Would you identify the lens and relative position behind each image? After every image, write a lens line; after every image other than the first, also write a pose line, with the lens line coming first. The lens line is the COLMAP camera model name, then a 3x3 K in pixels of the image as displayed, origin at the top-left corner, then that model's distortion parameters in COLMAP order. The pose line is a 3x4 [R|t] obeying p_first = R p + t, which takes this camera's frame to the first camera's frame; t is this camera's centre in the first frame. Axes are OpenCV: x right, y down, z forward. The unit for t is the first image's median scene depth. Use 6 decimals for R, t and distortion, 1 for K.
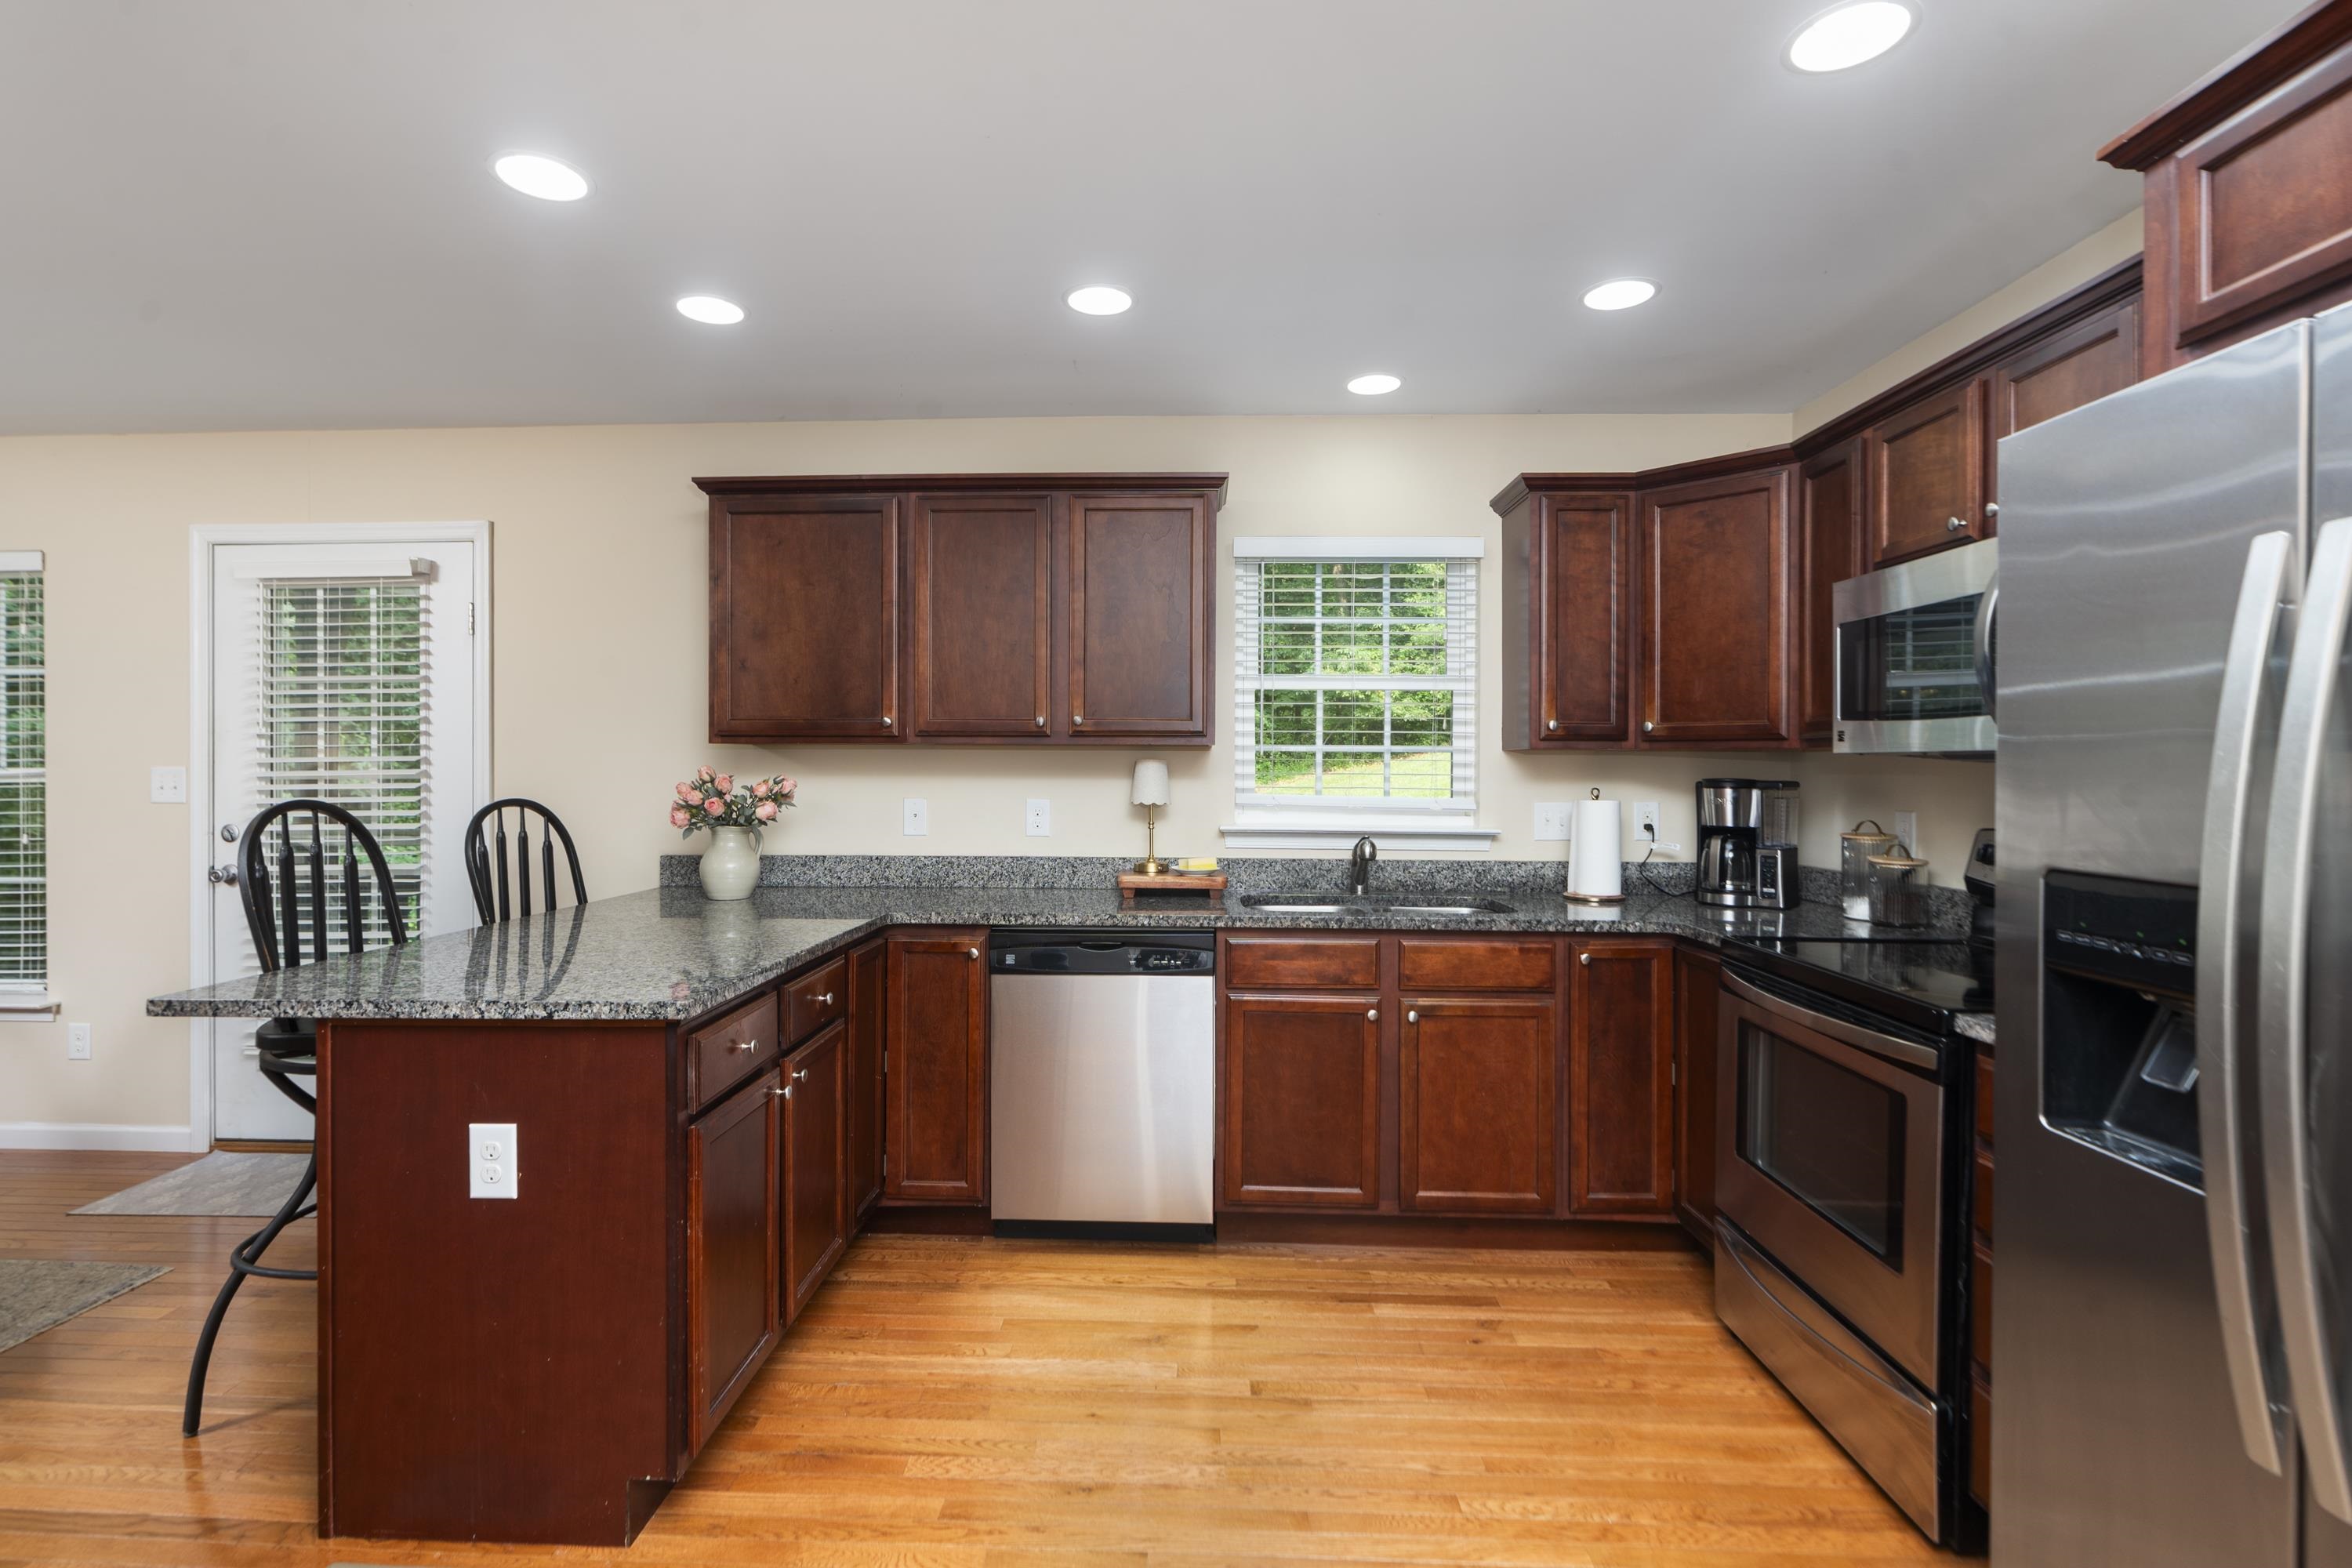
lens RADIAL K [[1092.7, 0, 1164.8], [0, 1092.7, 769.2], [0, 0, 1]] dist [-0.008956, 0.002001]
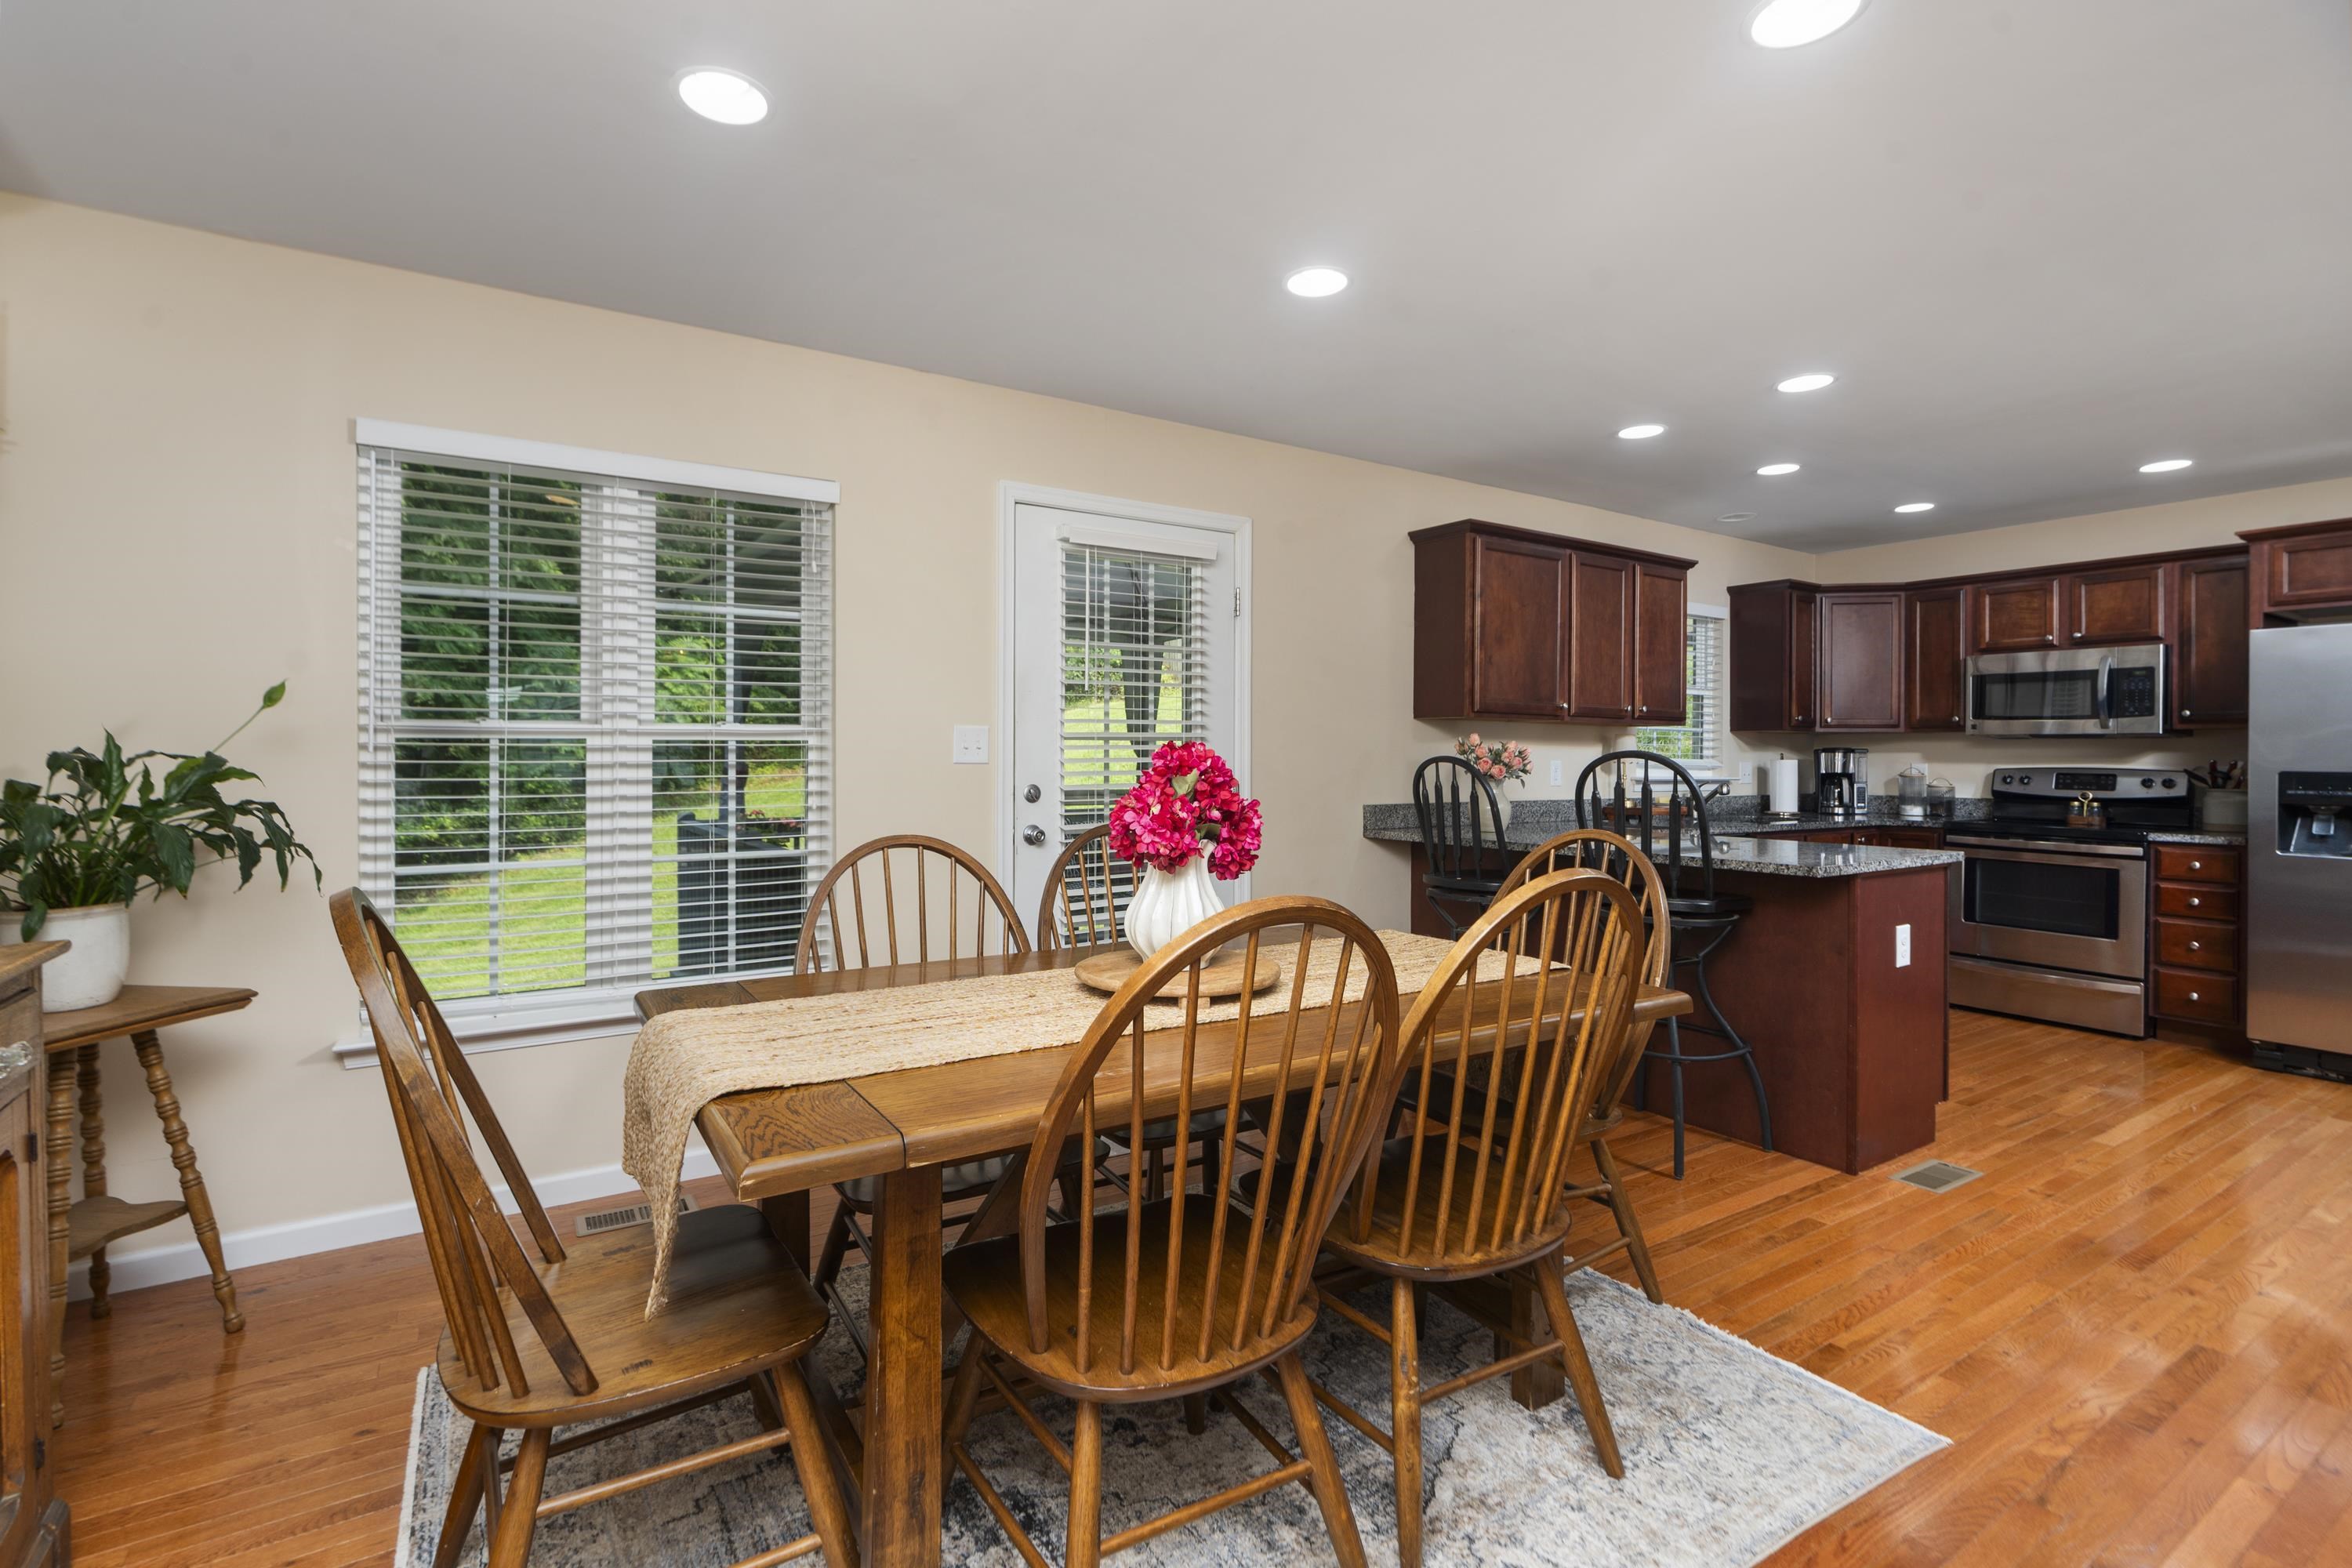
lens RADIAL K [[1092.7, 0, 1142.2], [0, 1092.7, 749.1], [0, 0, 1]] dist [-0.008956, 0.002001]
pose [[0.820285, 0.006849, 0.571914, -1.535161], [-0.005816, 0.999976, -0.003633, 0.023344], [-0.571926, -0.000346, 0.820305, 0.128806]]
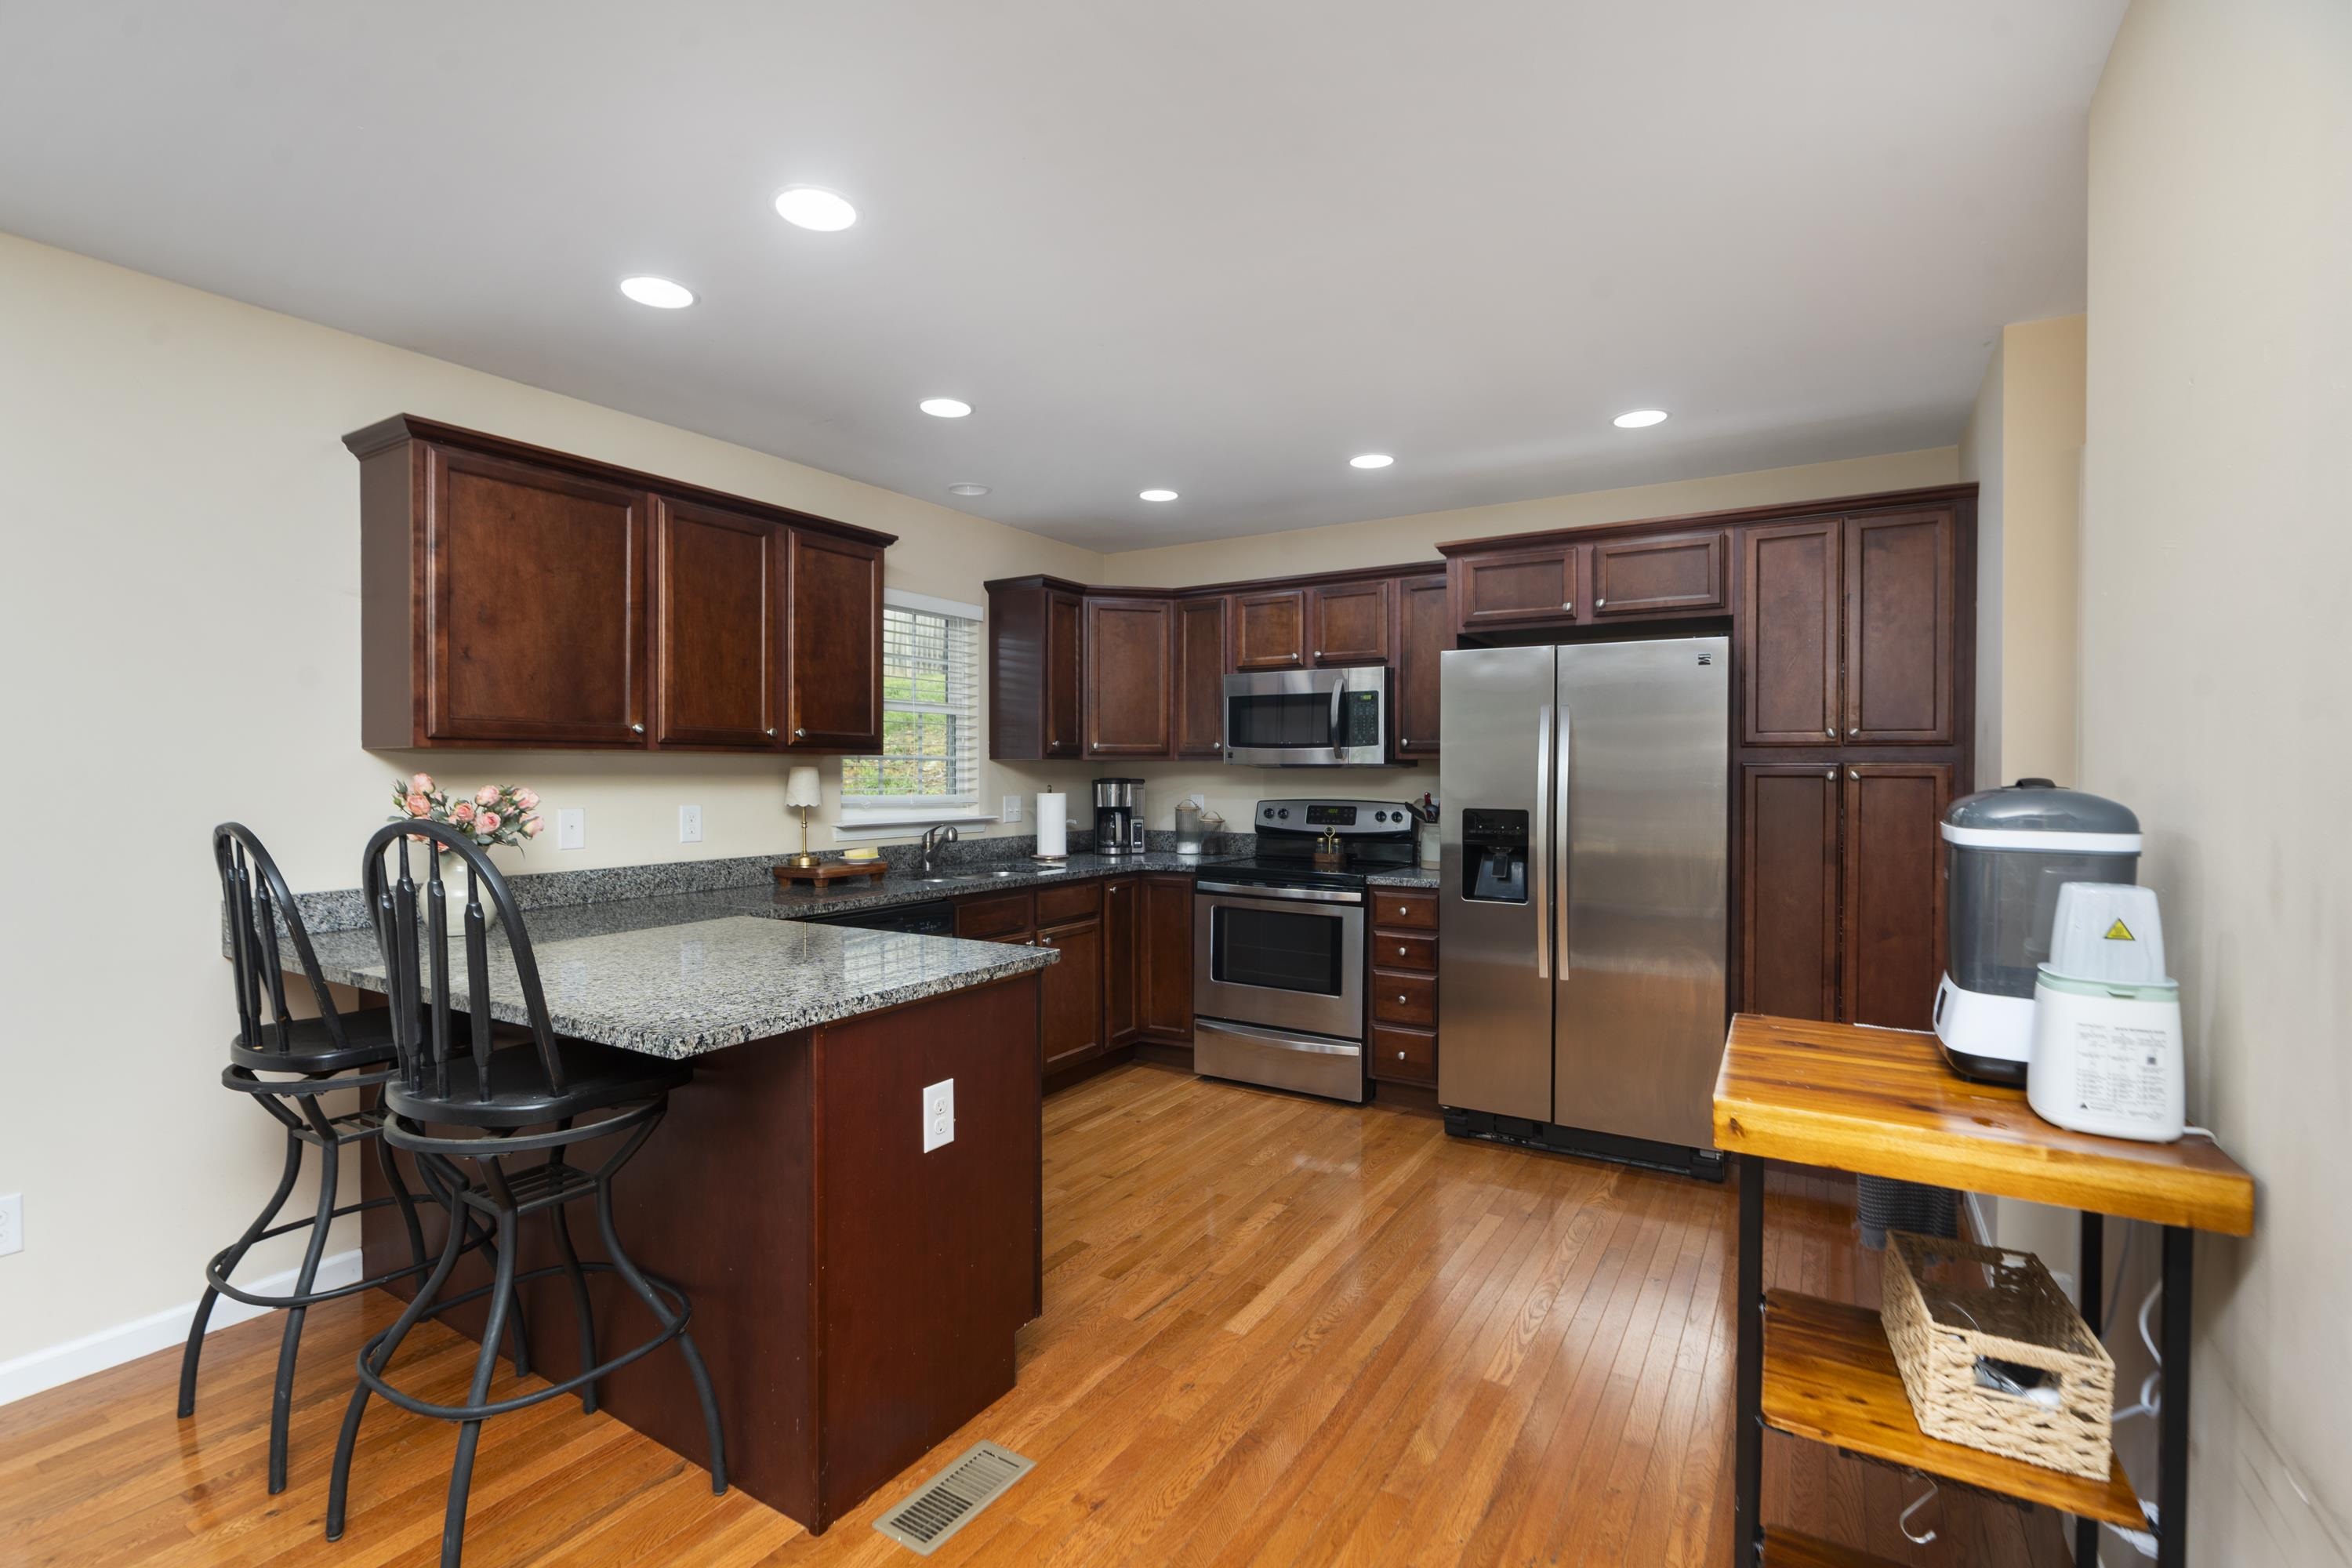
lens RADIAL K [[1092.7, 0, 1178.6], [0, 1092.7, 776.6], [0, 0, 1]] dist [-0.008956, 0.002001]
pose [[0.478681, -0.008332, 0.877949, -0.864227], [0.001503, 0.999961, 0.008671, -0.007930], [-0.877988, -0.002831, 0.478675, 0.120899]]
